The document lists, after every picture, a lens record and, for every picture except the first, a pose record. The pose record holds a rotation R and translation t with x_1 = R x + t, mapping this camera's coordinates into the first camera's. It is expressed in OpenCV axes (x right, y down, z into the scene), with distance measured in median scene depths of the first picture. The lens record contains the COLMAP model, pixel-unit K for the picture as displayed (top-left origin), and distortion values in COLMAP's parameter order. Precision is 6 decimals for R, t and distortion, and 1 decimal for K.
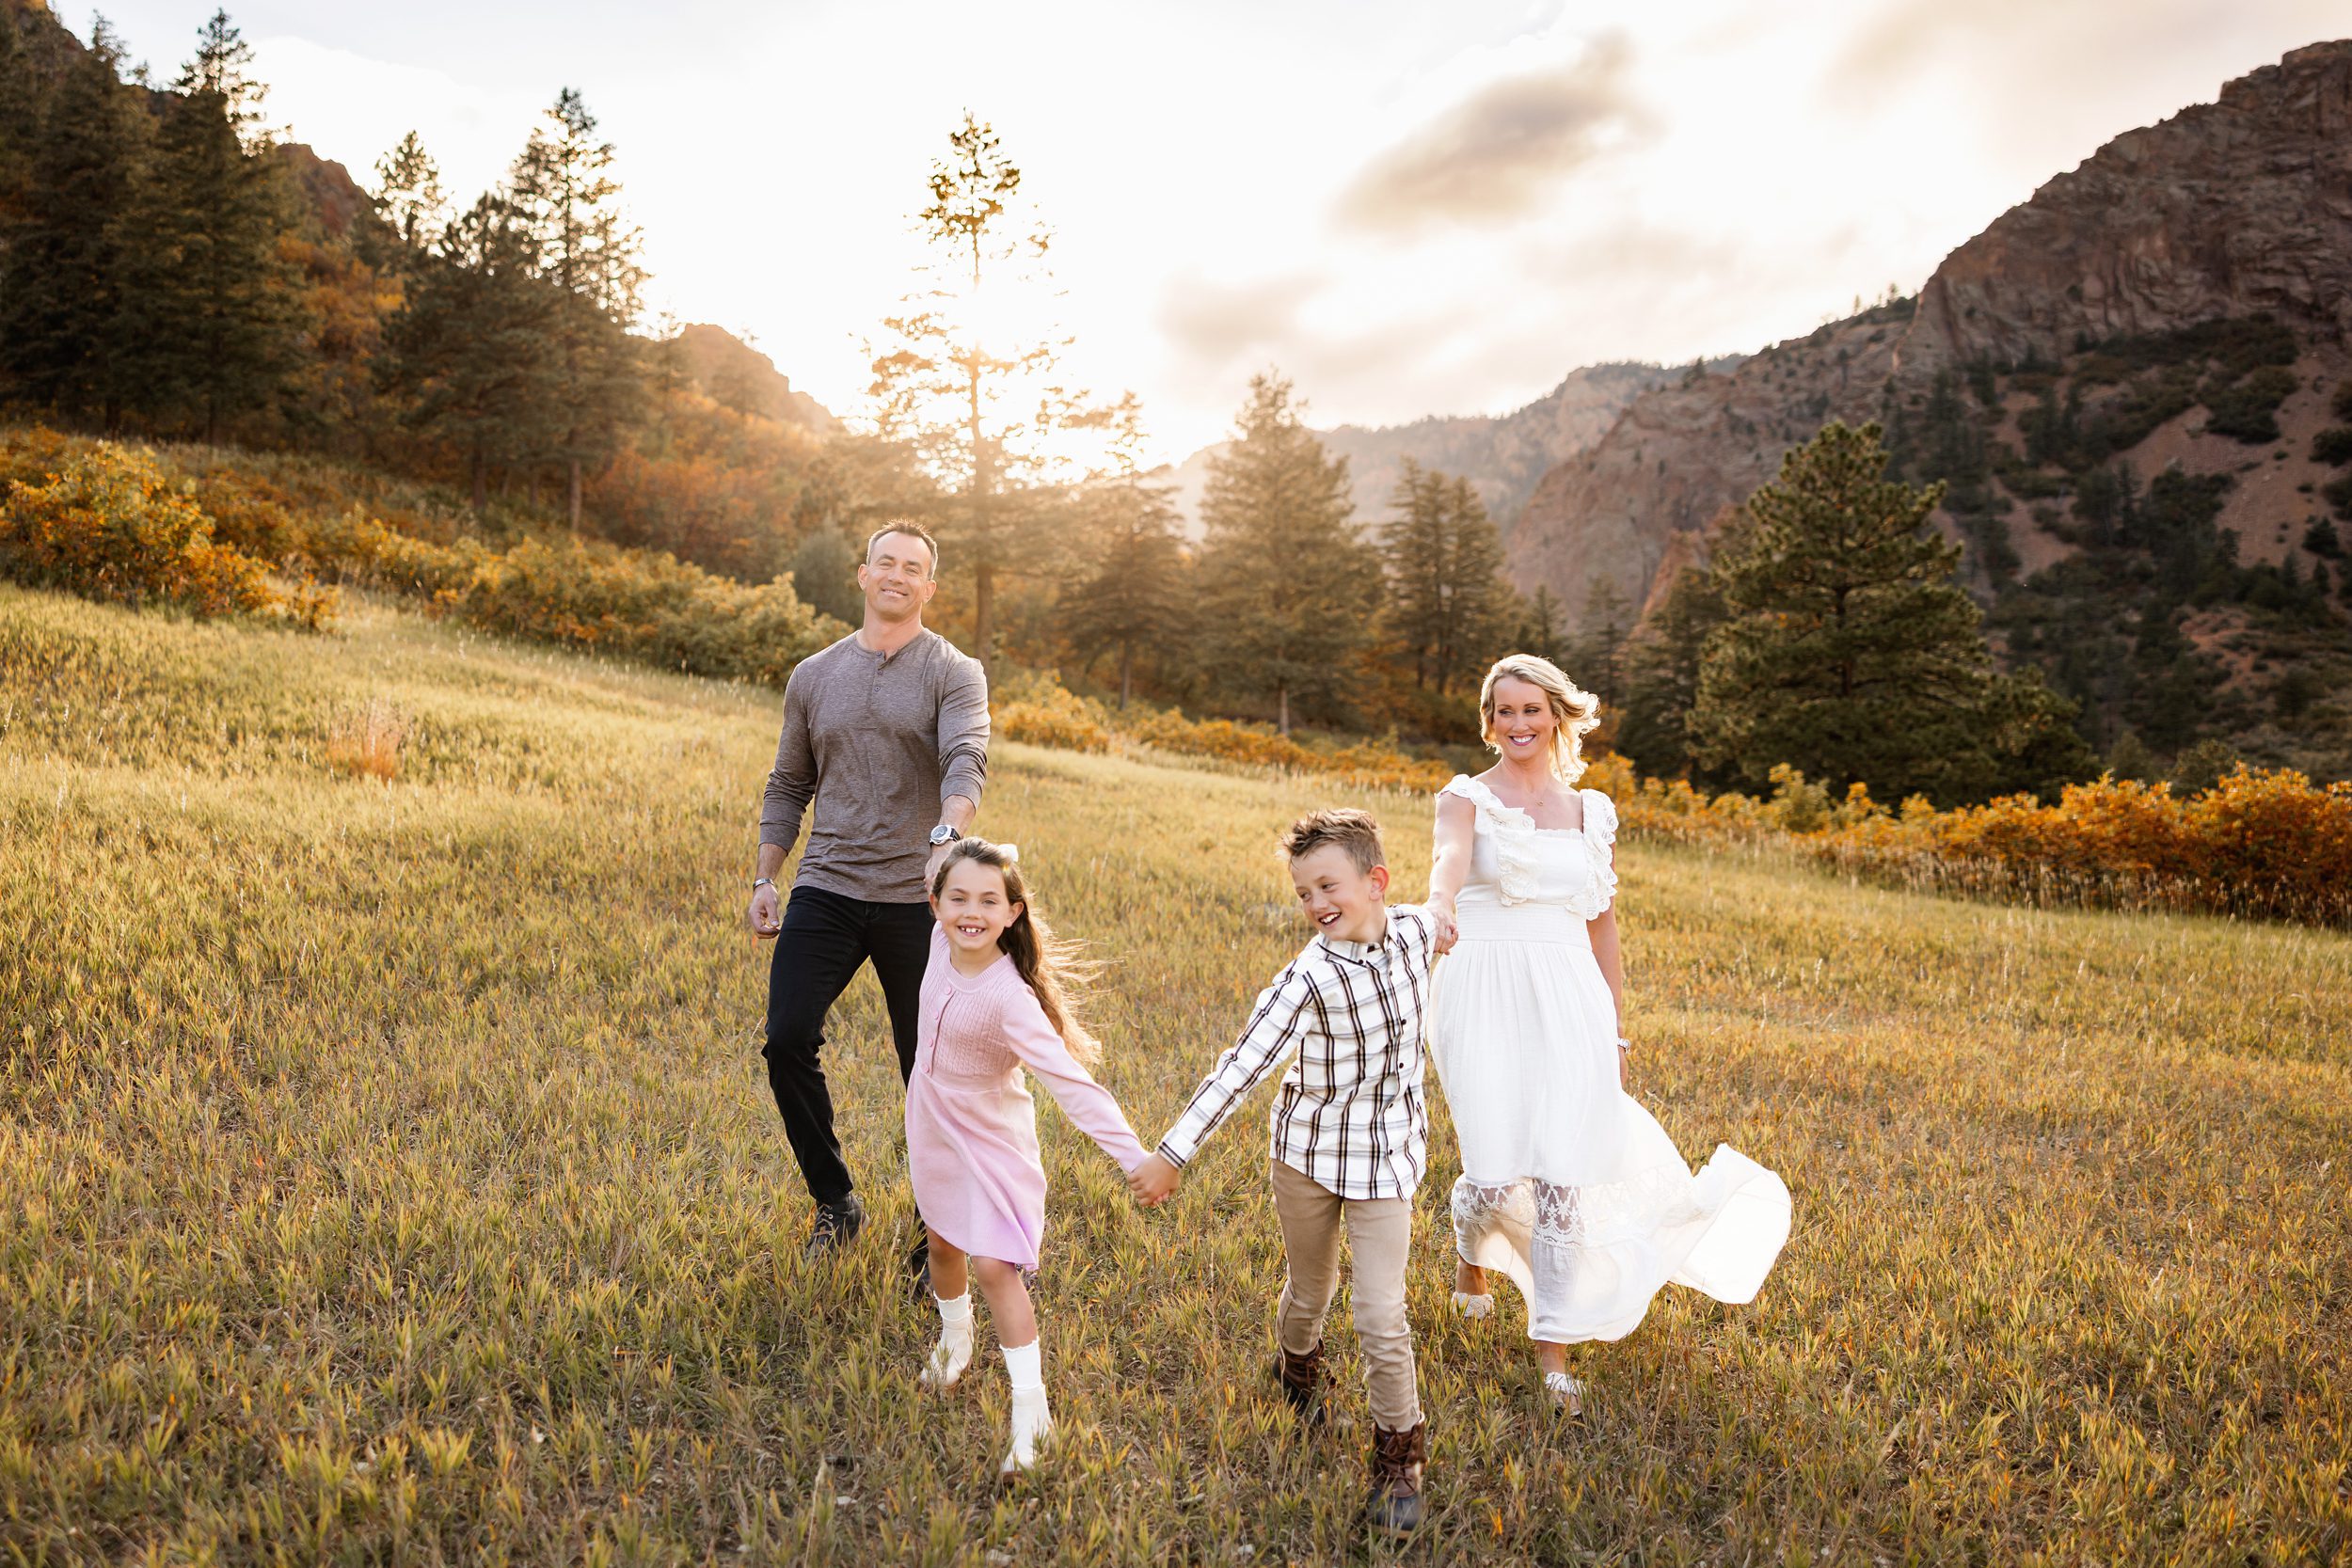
lens RADIAL K [[1978.4, 0, 1048.6], [0, 1978.4, 719.5], [0, 0, 1]] dist [0.012687, -0.001307]
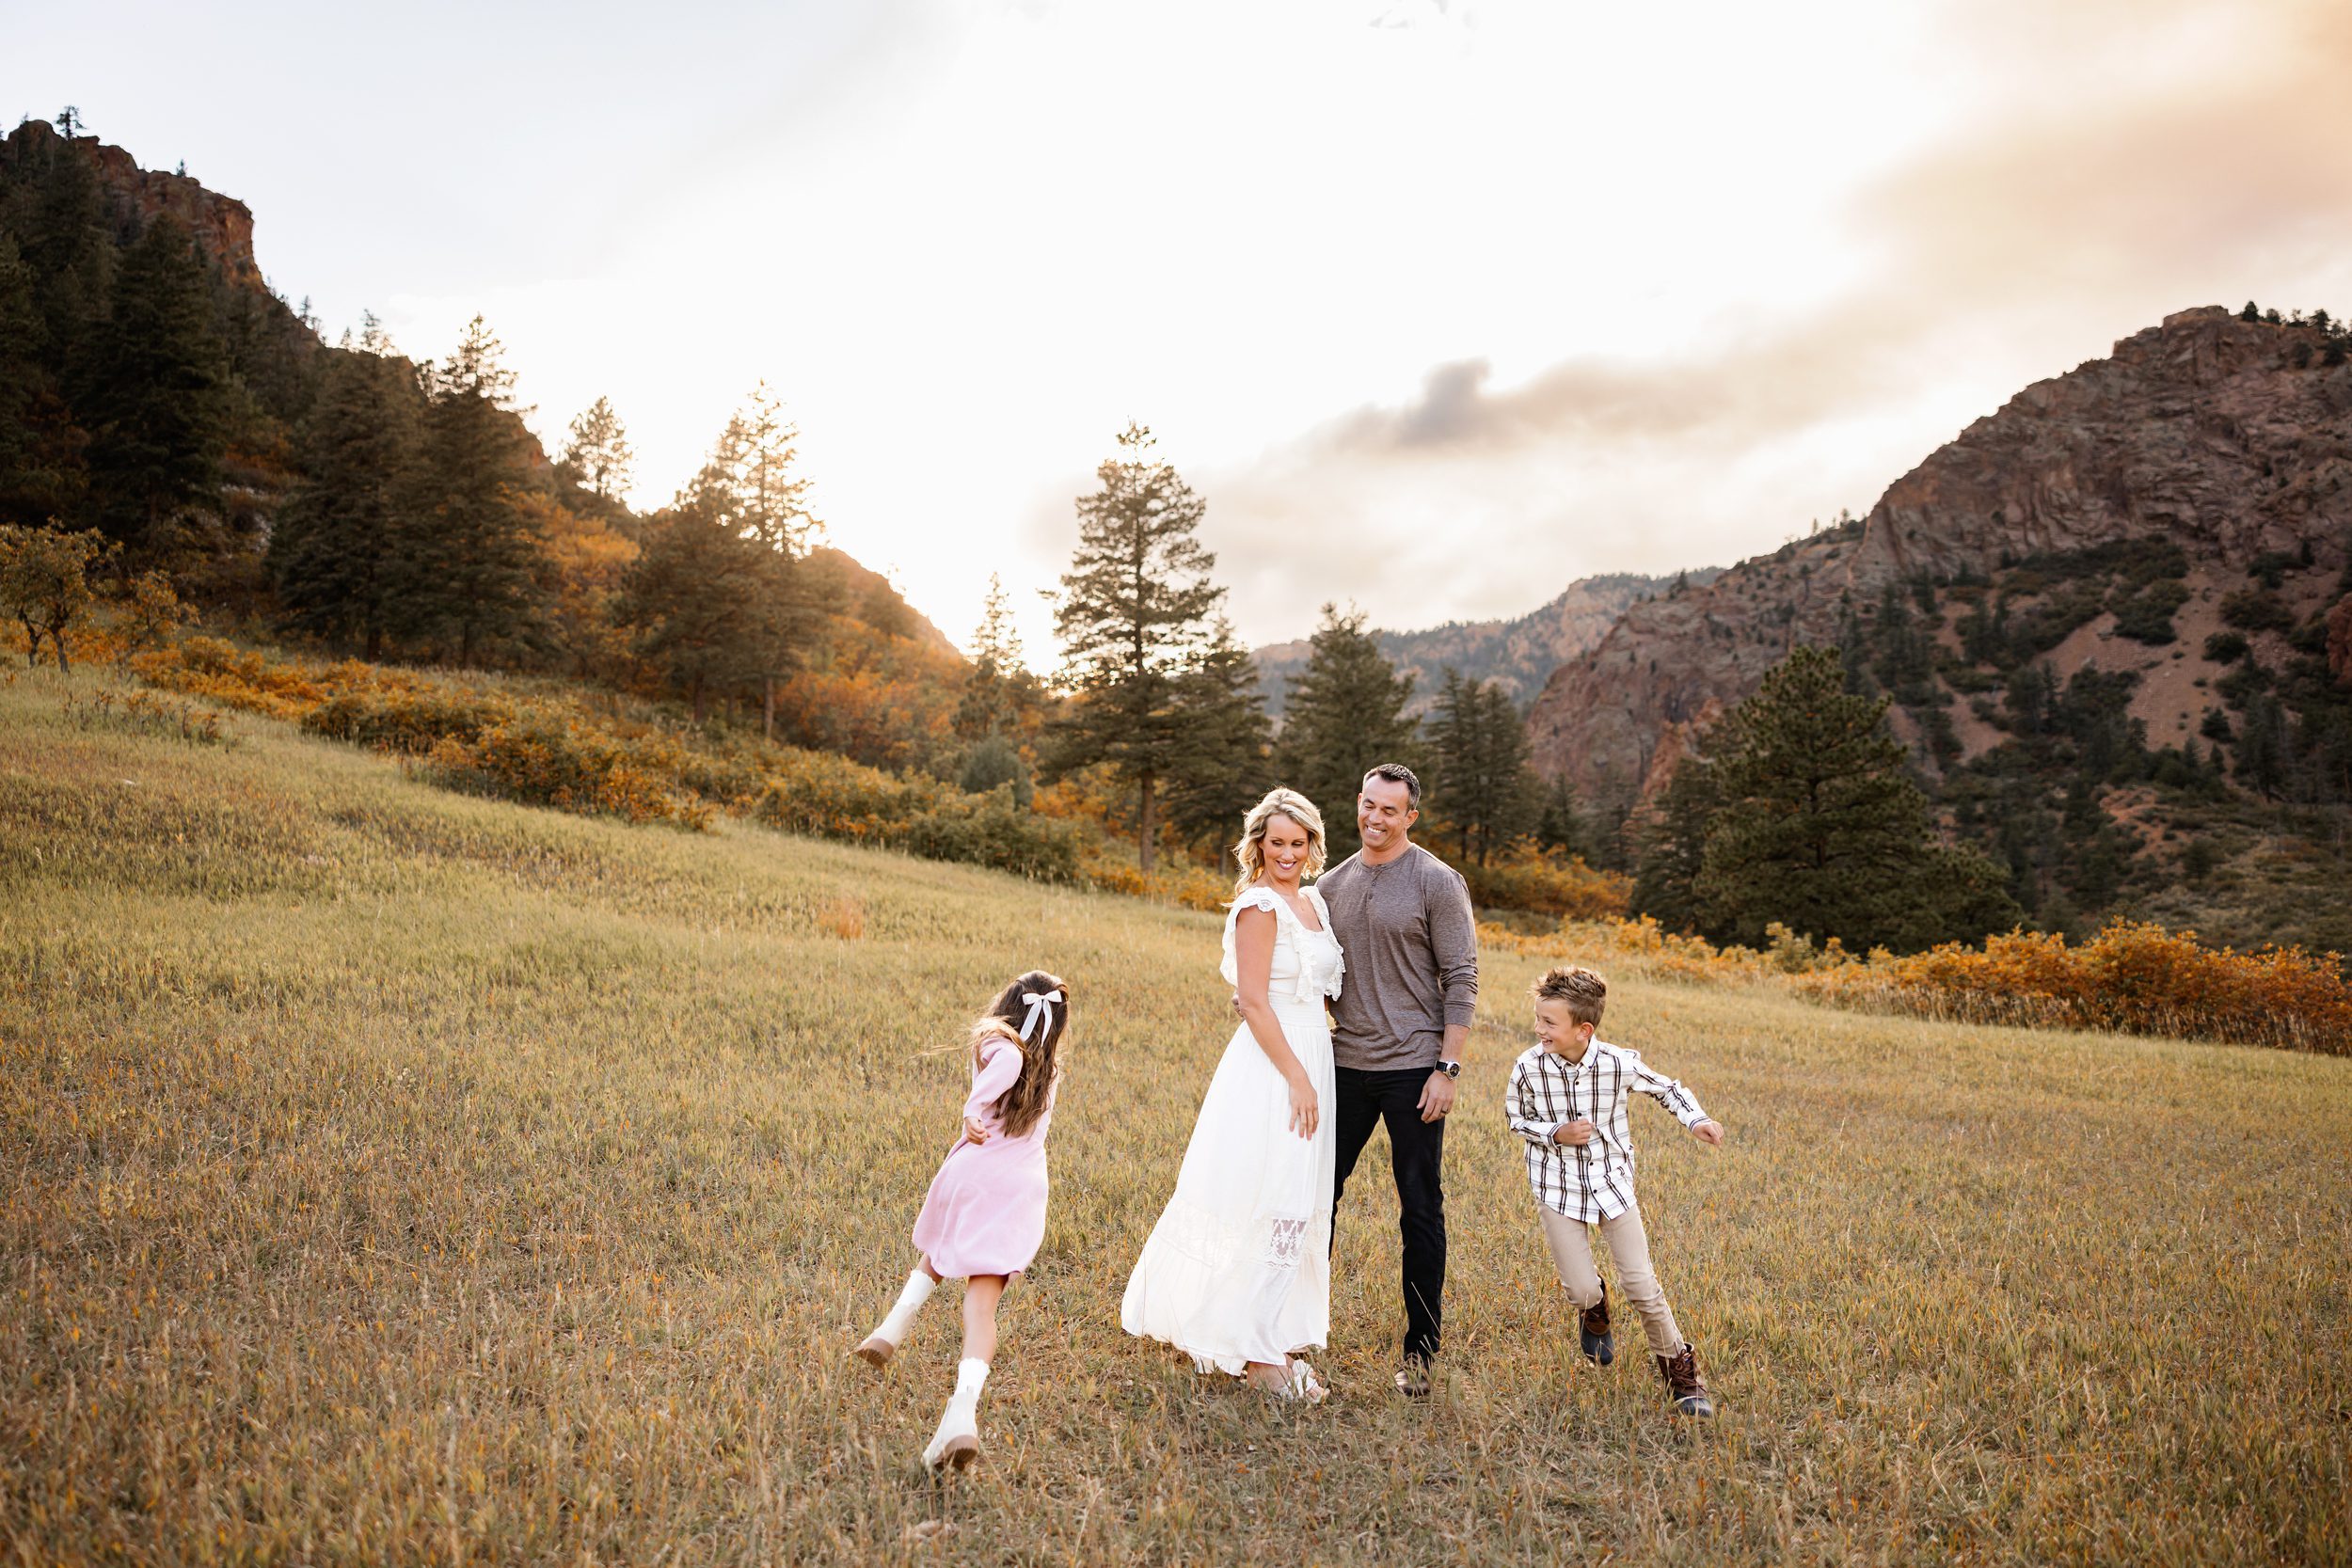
lens RADIAL K [[1788.9, 0, 1159.7], [0, 1788.9, 753.0], [0, 0, 1]] dist [0.010942, 0.010012]
pose [[0.999482, -0.006546, 0.031504, -0.028882], [0.008926, 0.997066, -0.076019, -0.000942], [-0.030914, 0.076260, 0.996609, -0.069232]]
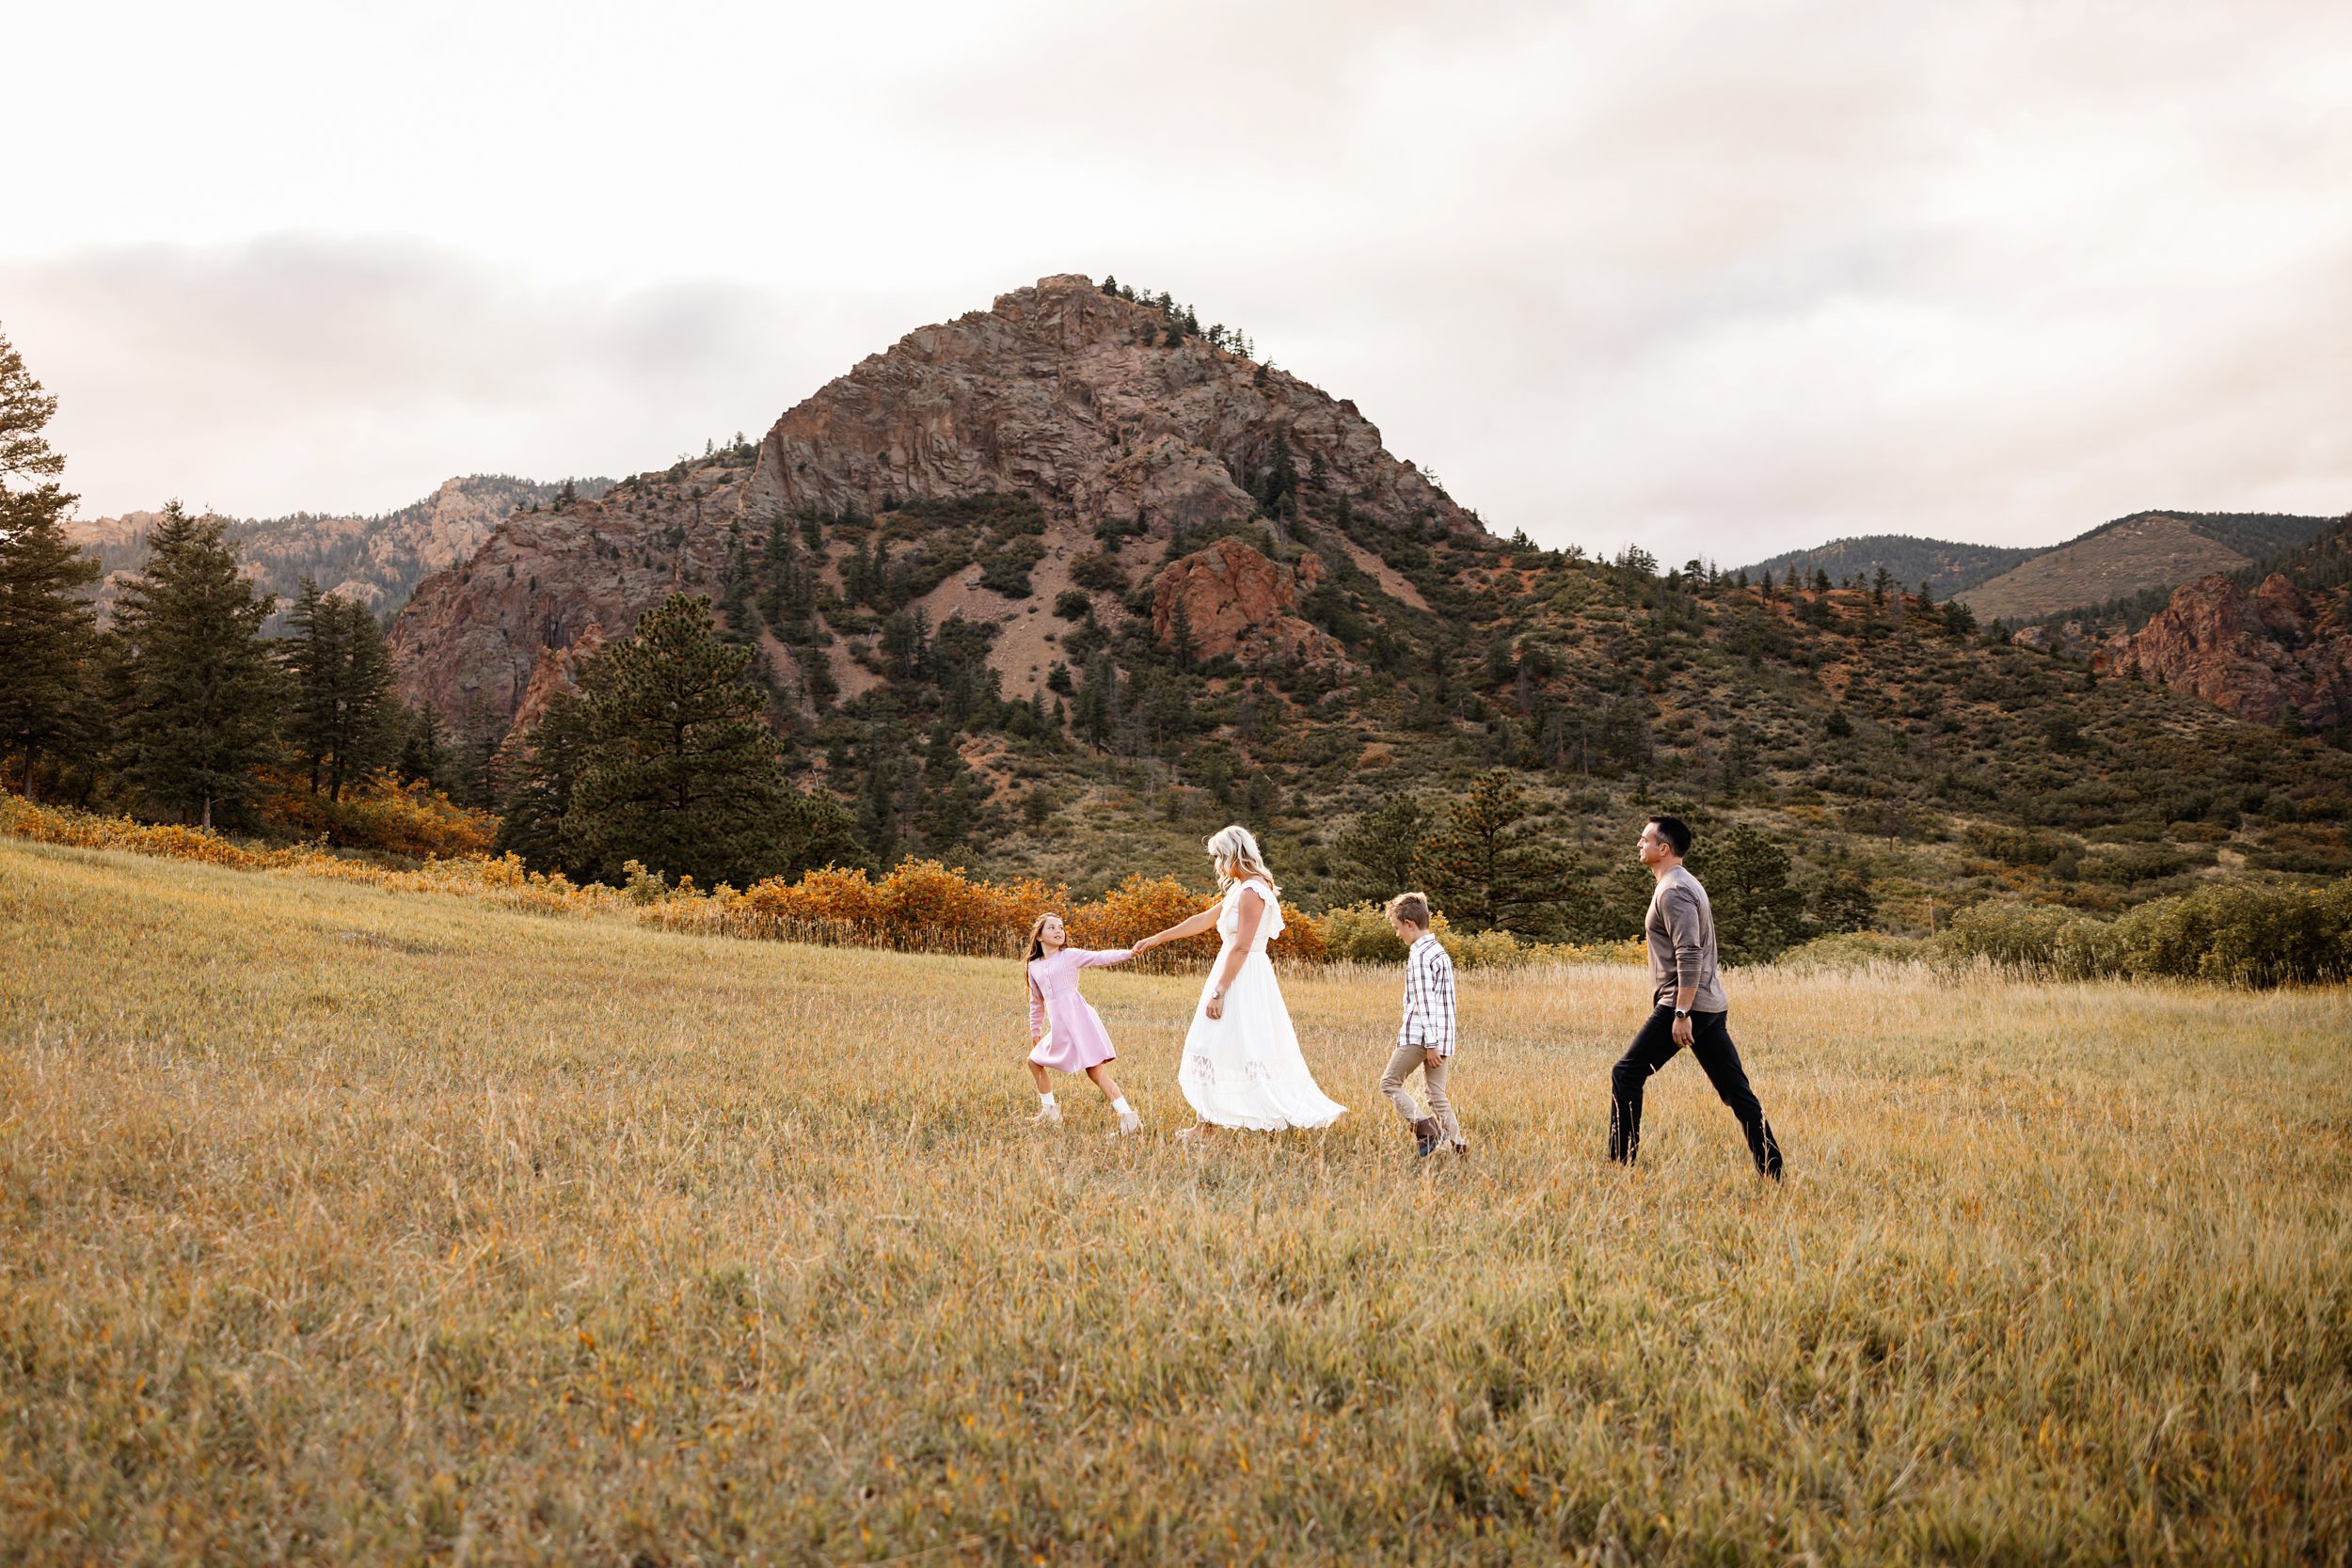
lens RADIAL K [[2063.7, 0, 1013.8], [0, 2063.7, 711.3], [0, 0, 1]] dist [0.003988, 0.000021]
pose [[0.861417, 0.032975, 0.506826, -0.057049], [-0.005081, 0.998400, -0.056323, -0.000238], [-0.507872, 0.045942, 0.860206, -0.162887]]
